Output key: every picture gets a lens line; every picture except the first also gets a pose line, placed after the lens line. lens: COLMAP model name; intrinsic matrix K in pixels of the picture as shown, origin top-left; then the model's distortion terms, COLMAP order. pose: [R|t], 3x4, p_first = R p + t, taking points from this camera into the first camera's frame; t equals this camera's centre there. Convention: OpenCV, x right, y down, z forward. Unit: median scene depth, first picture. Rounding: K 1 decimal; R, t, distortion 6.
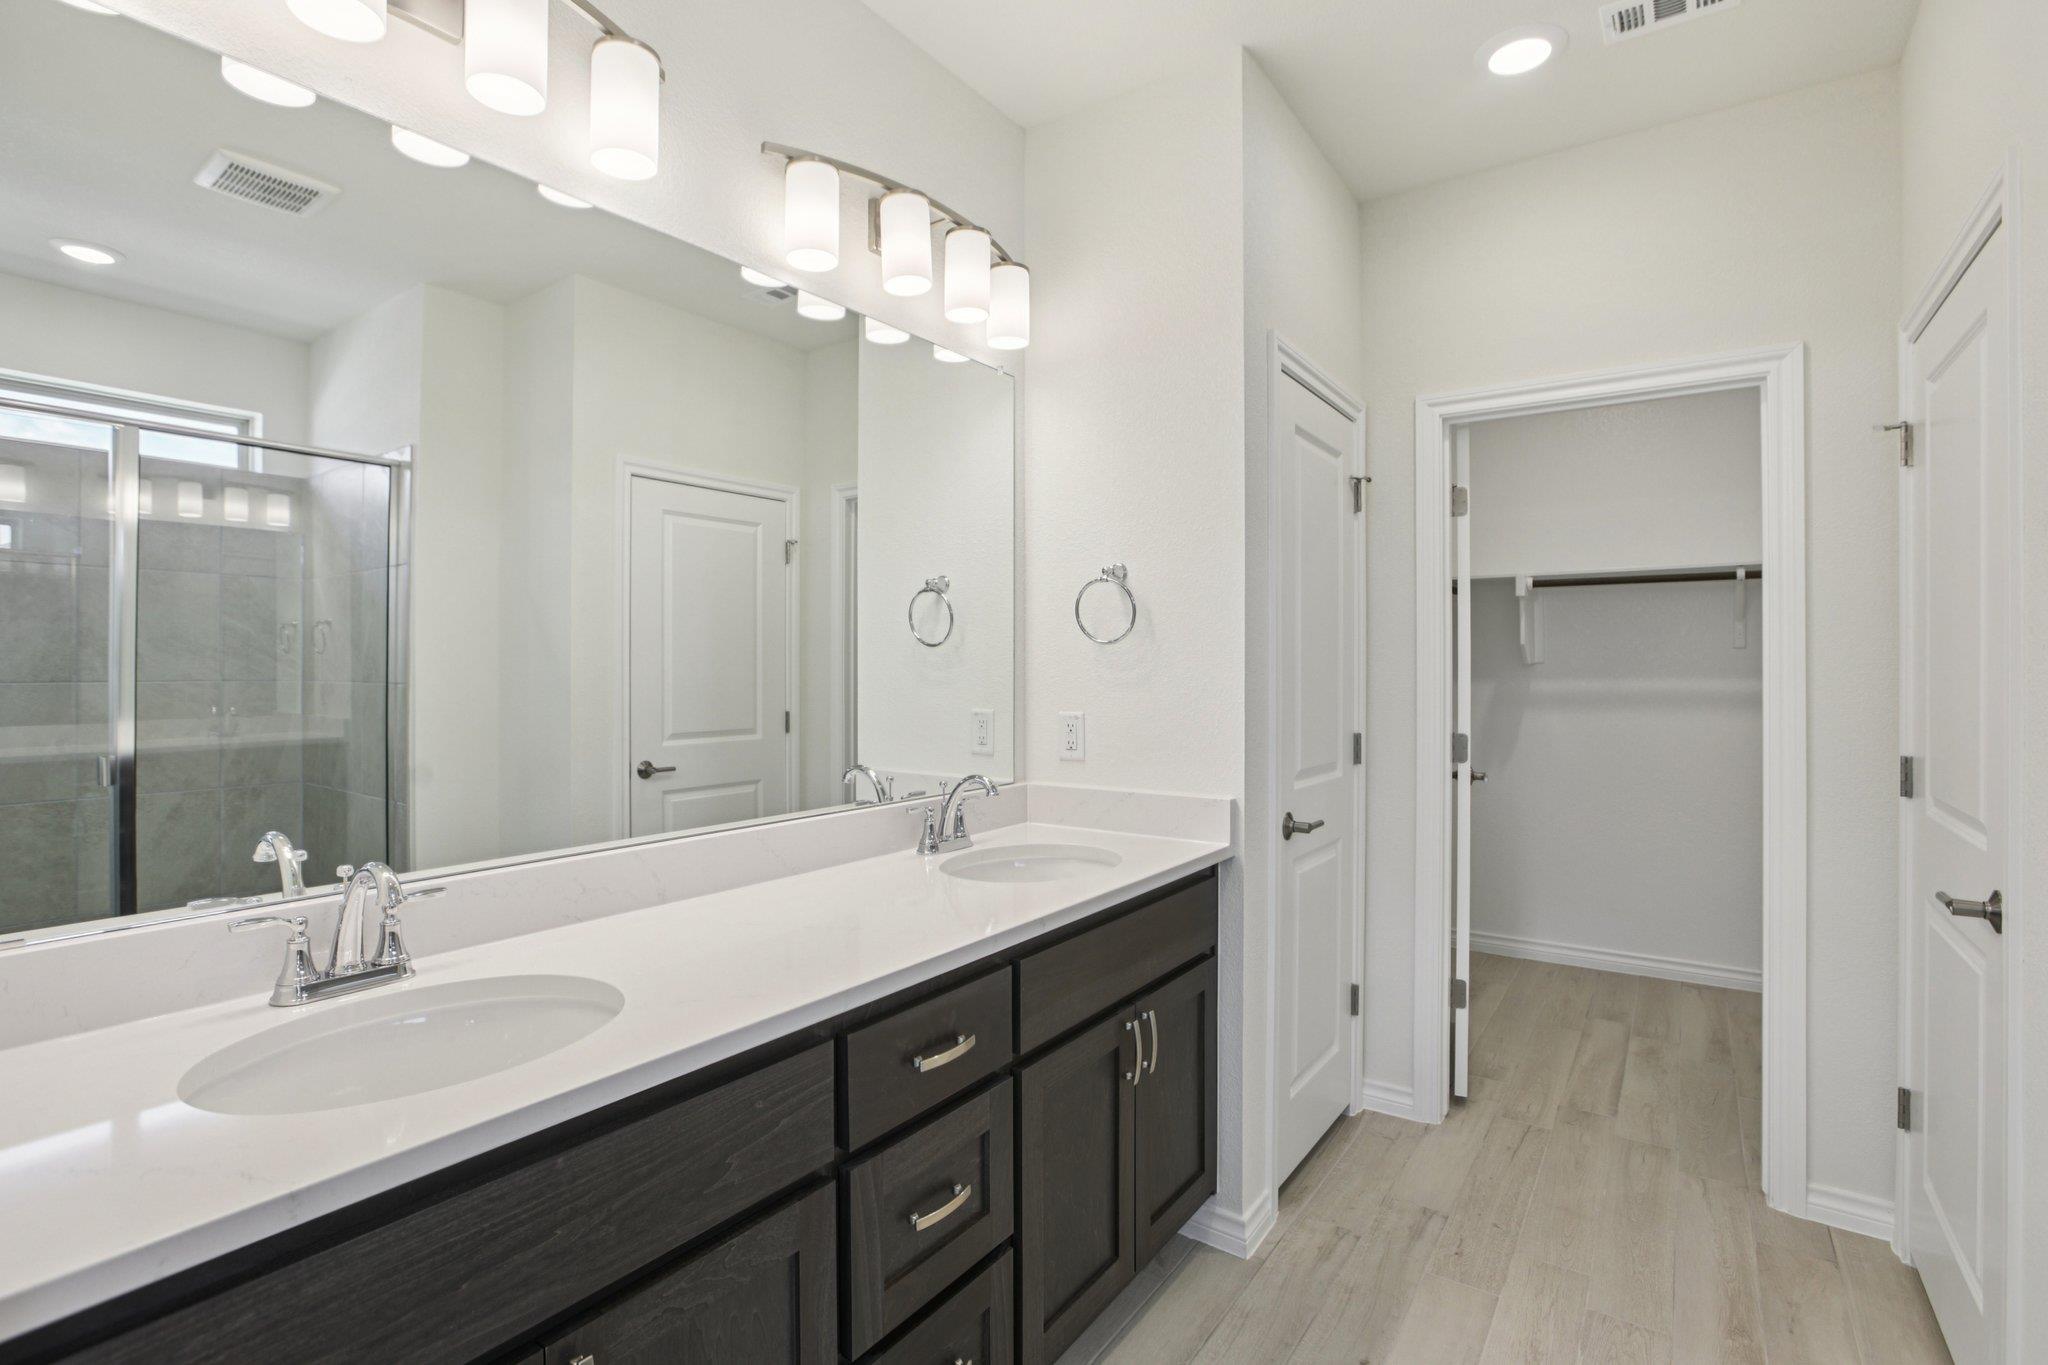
lens RADIAL K [[976.2, 0, 1022.6], [0, 976.2, 668.4], [0, 0, 1]] dist [-0.042303, 0.011713]
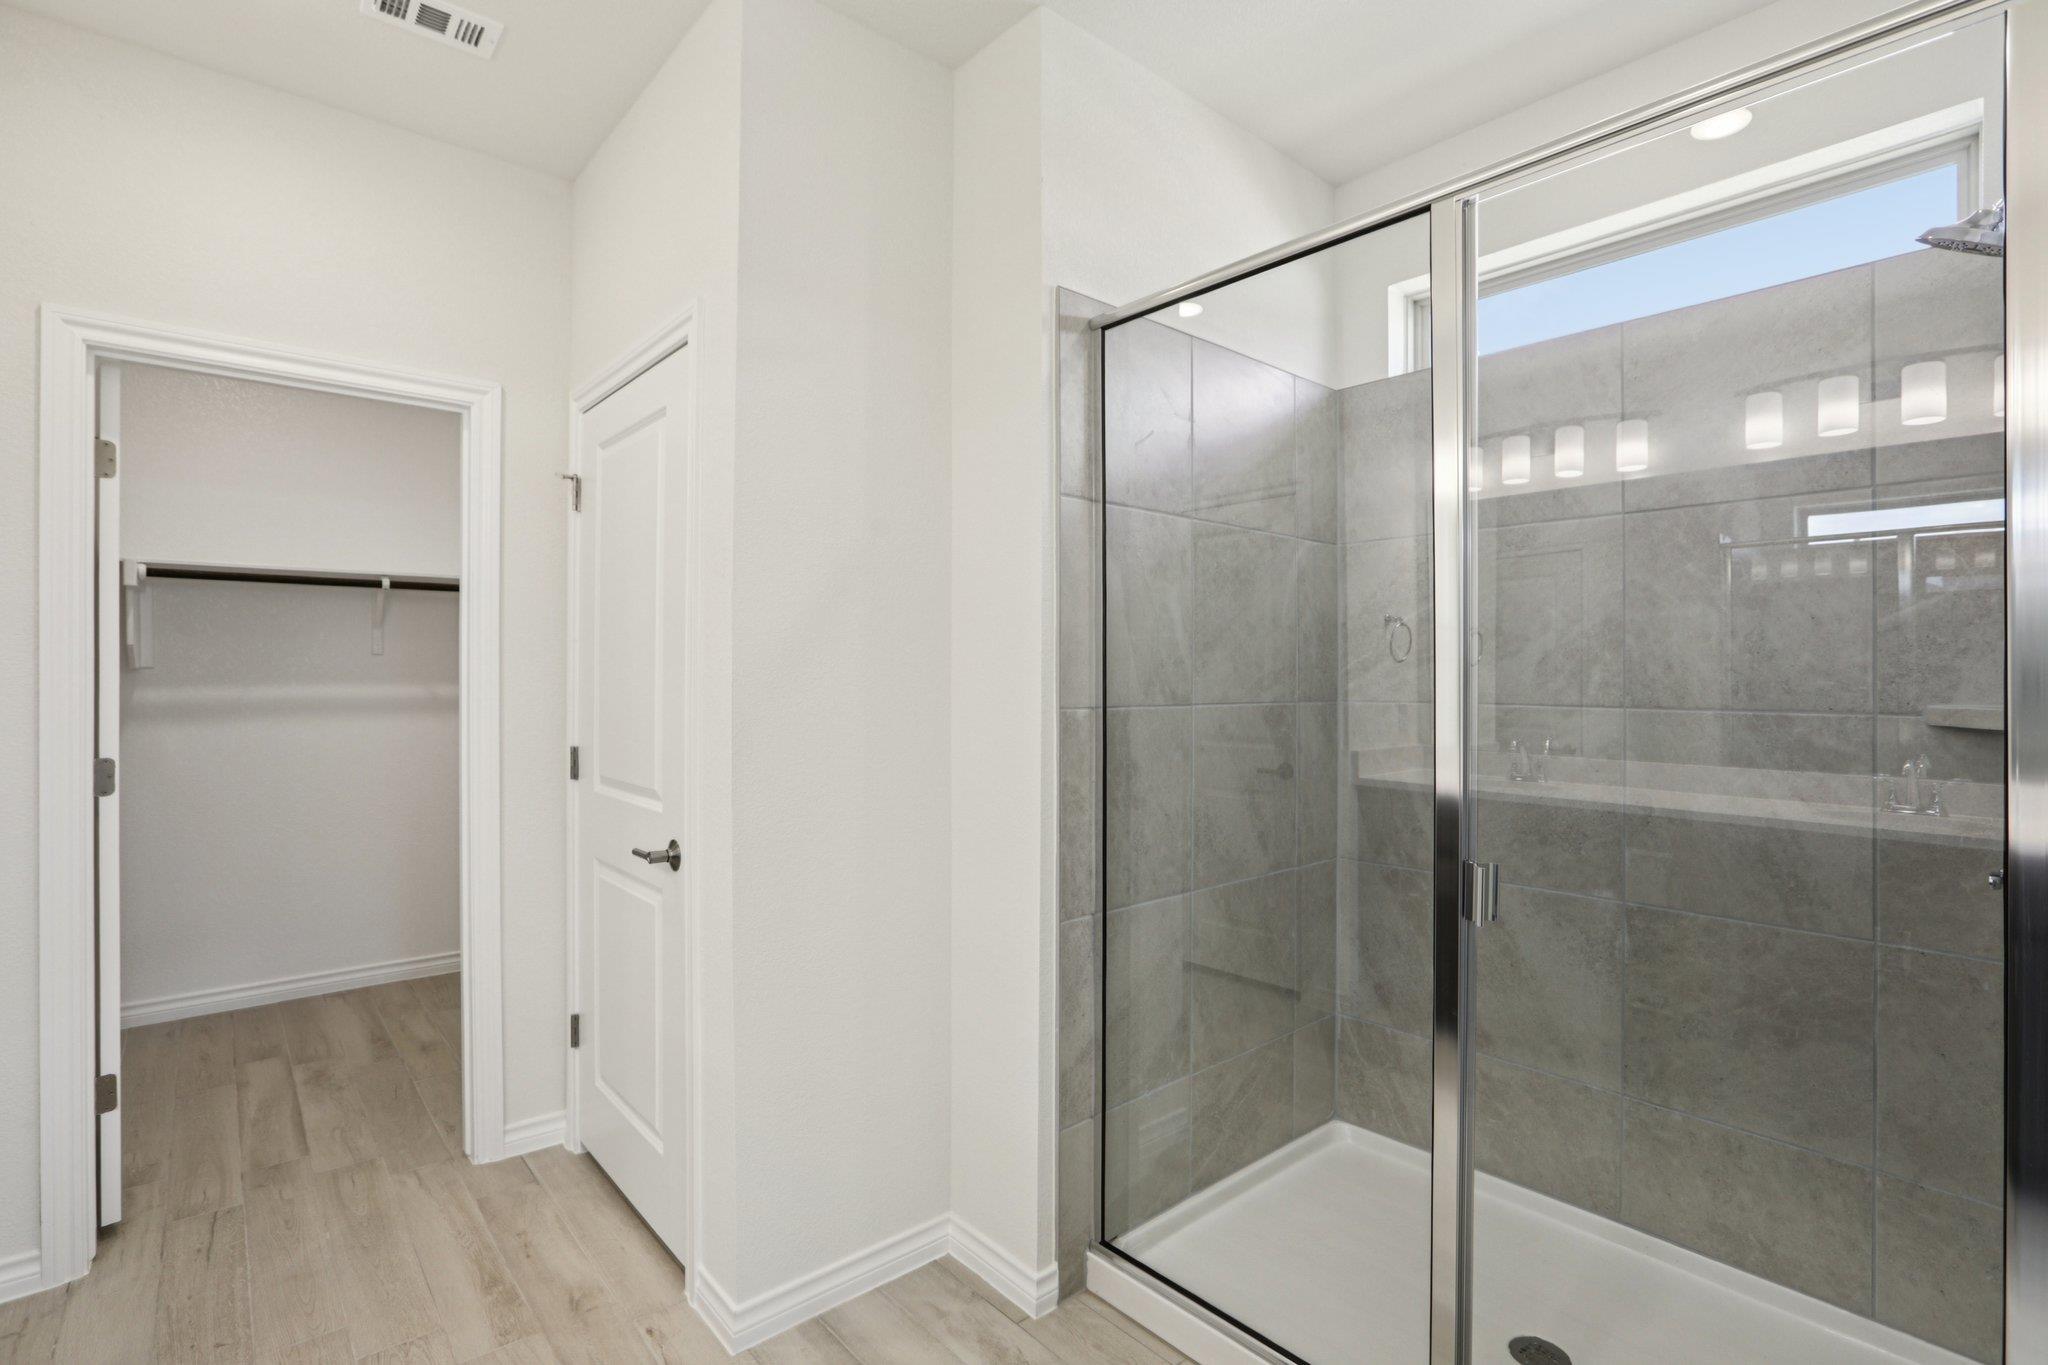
lens RADIAL K [[950.6, 0, 1028.6], [0, 950.6, 683.9], [0, 0, 1]] dist [-0.024237, 0.004182]
pose [[0.233223, -0.009410, 0.972378, -0.105697], [-0.002851, 0.999942, 0.010361, -0.002601], [-0.972419, -0.005189, 0.233183, 0.113446]]
